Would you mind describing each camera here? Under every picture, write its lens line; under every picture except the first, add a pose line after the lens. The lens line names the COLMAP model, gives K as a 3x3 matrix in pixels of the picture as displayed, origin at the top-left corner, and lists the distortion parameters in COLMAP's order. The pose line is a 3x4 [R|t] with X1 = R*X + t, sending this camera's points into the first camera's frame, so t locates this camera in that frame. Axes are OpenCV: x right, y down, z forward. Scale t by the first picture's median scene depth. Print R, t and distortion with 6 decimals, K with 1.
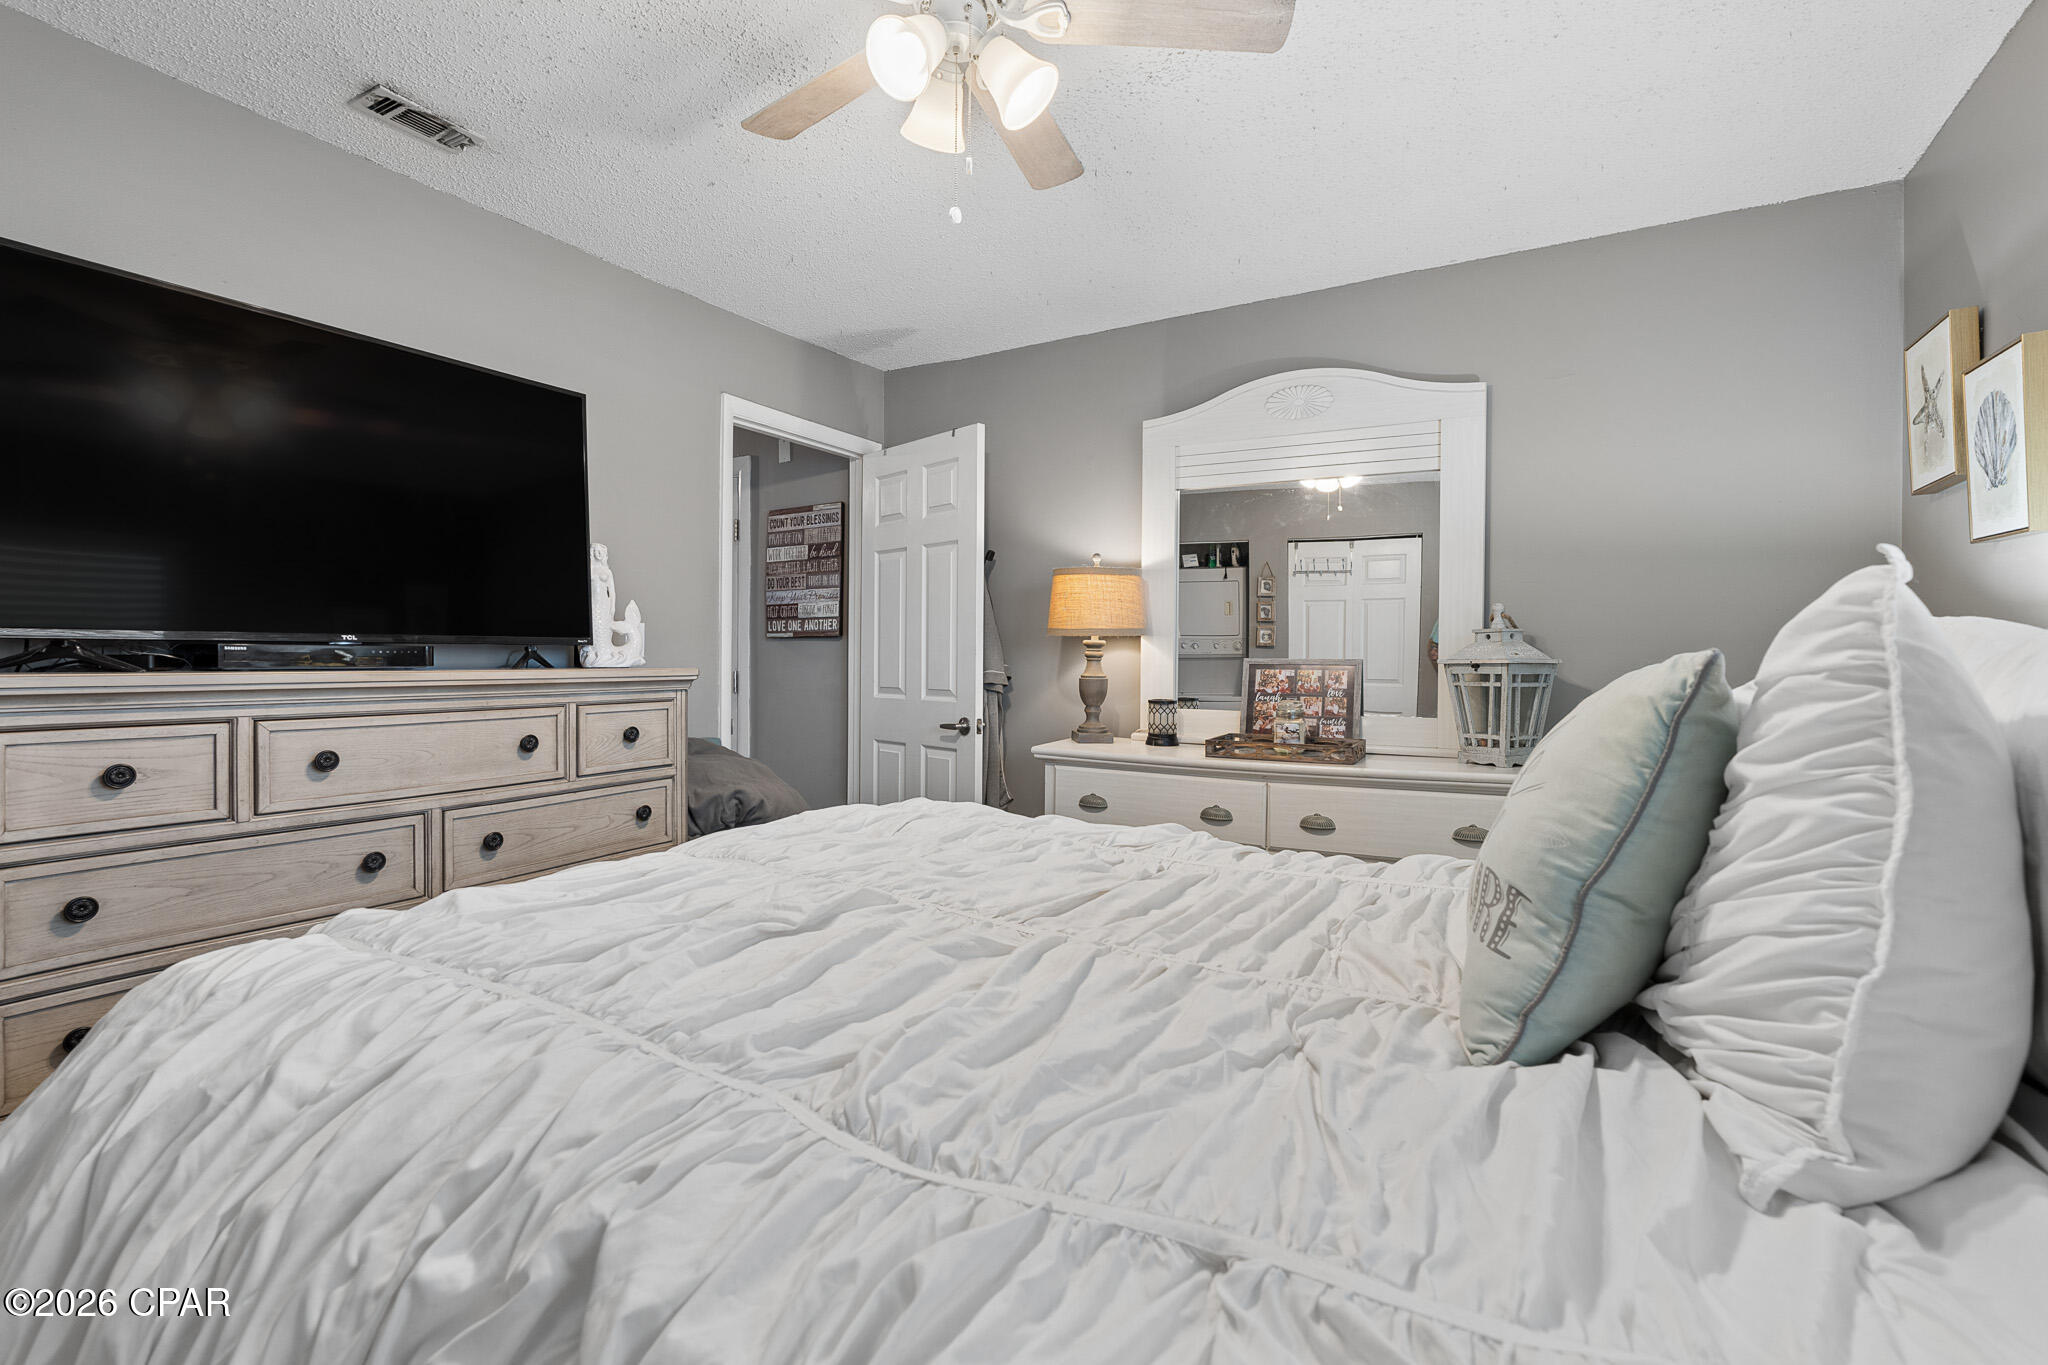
lens RADIAL K [[930.7, 0, 1029.8], [0, 930.7, 672.9], [0, 0, 1]] dist [-0.003633, 0.001394]
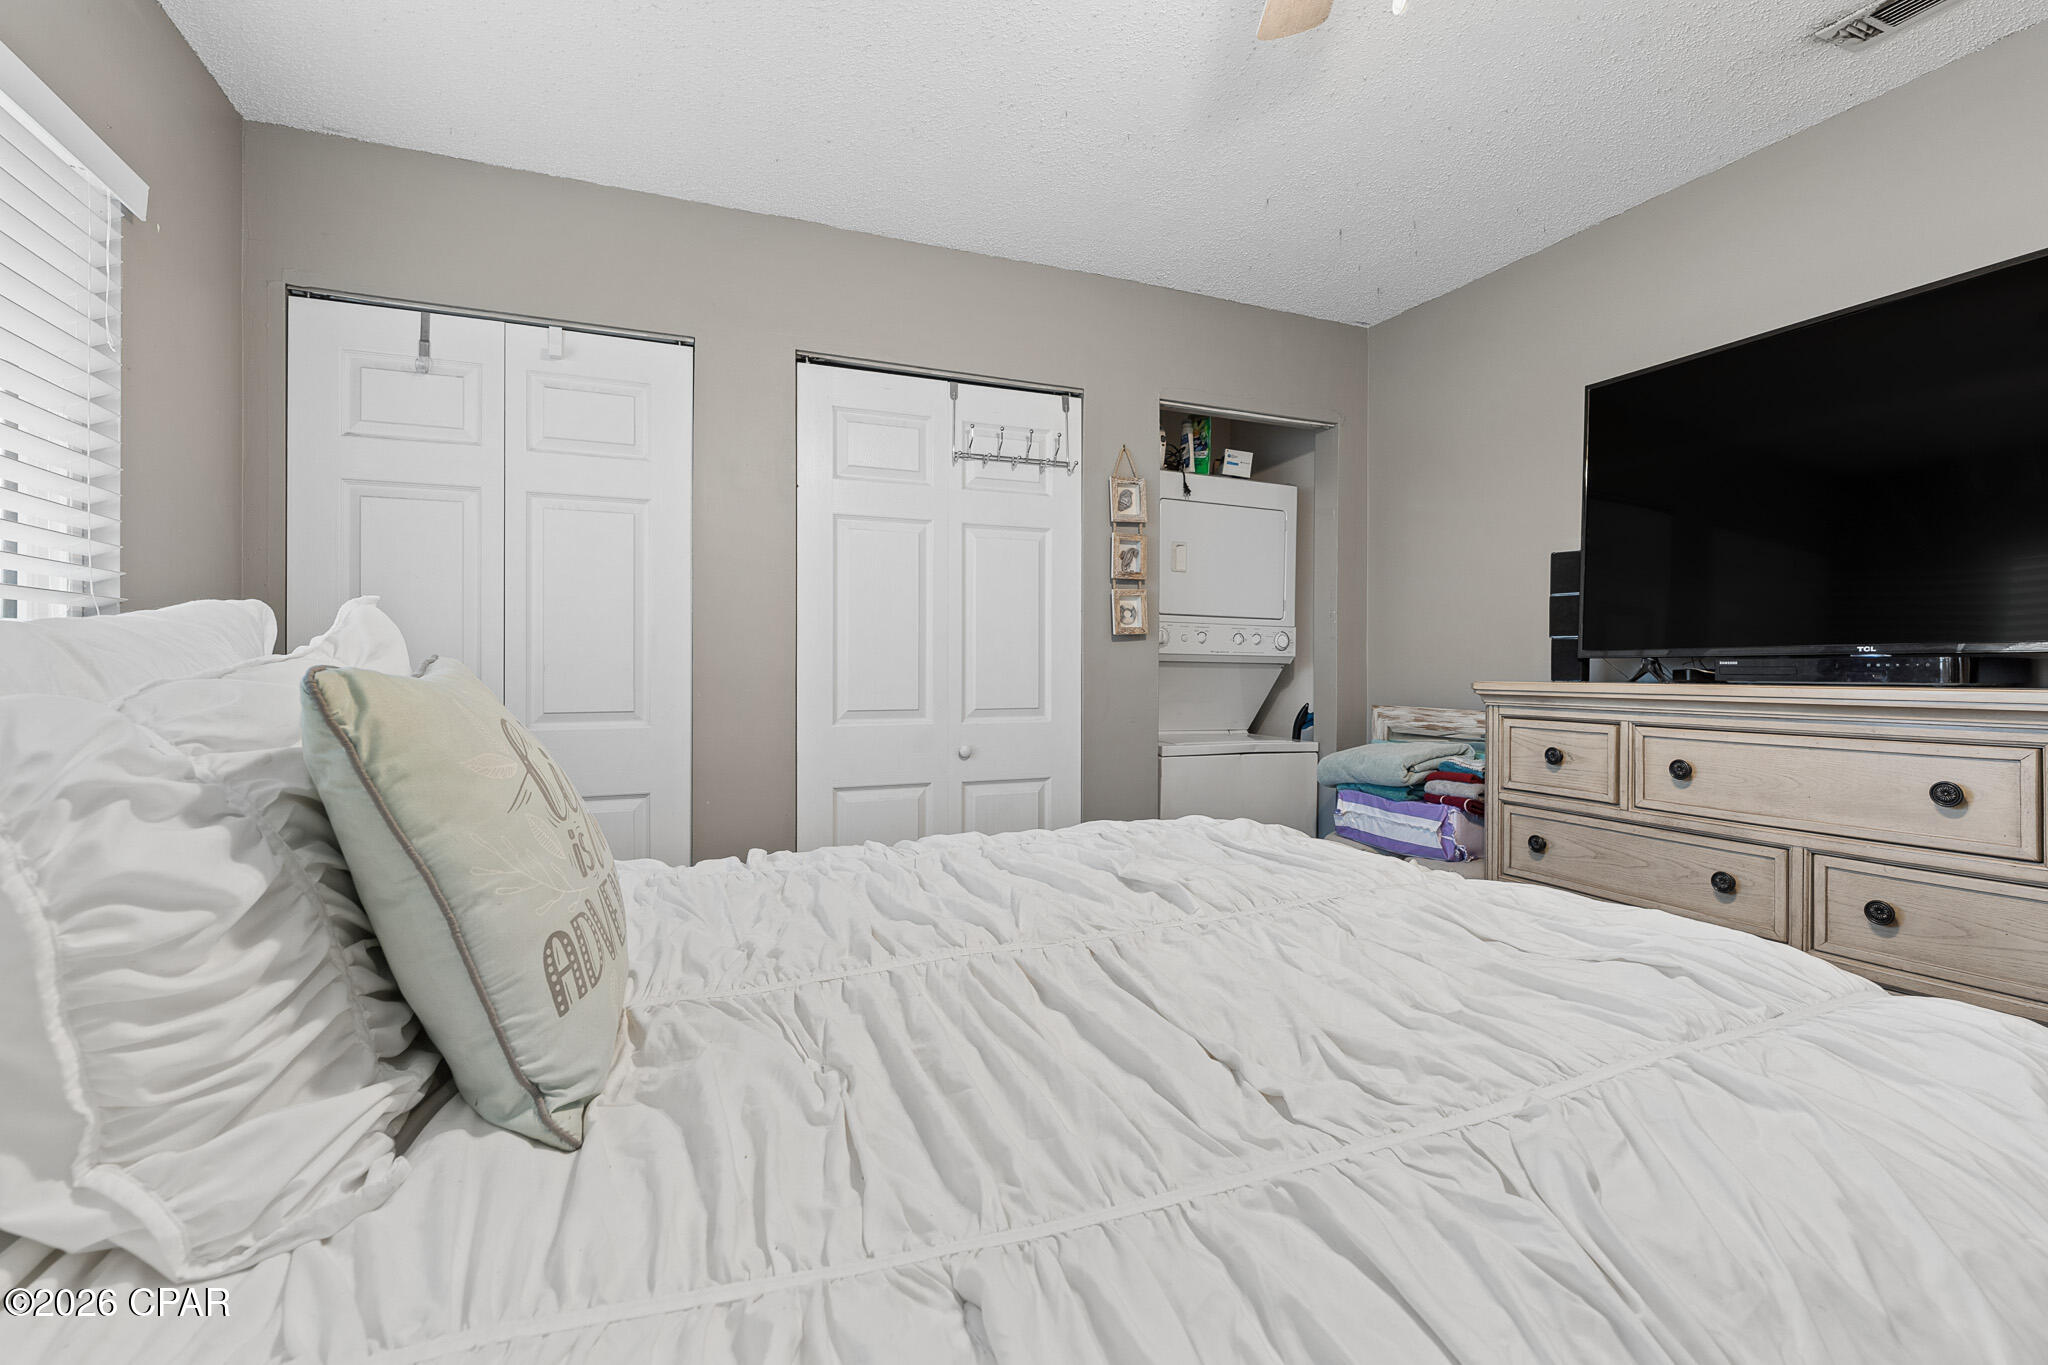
lens RADIAL K [[930.7, 0, 1032.0], [0, 930.7, 675.4], [0, 0, 1]] dist [-0.003633, 0.001394]
pose [[-0.625083, 0.001266, -0.780557, 0.520455], [-0.012645, 0.999851, 0.011748, -0.014649], [0.780456, 0.017213, -0.624974, 1.081875]]
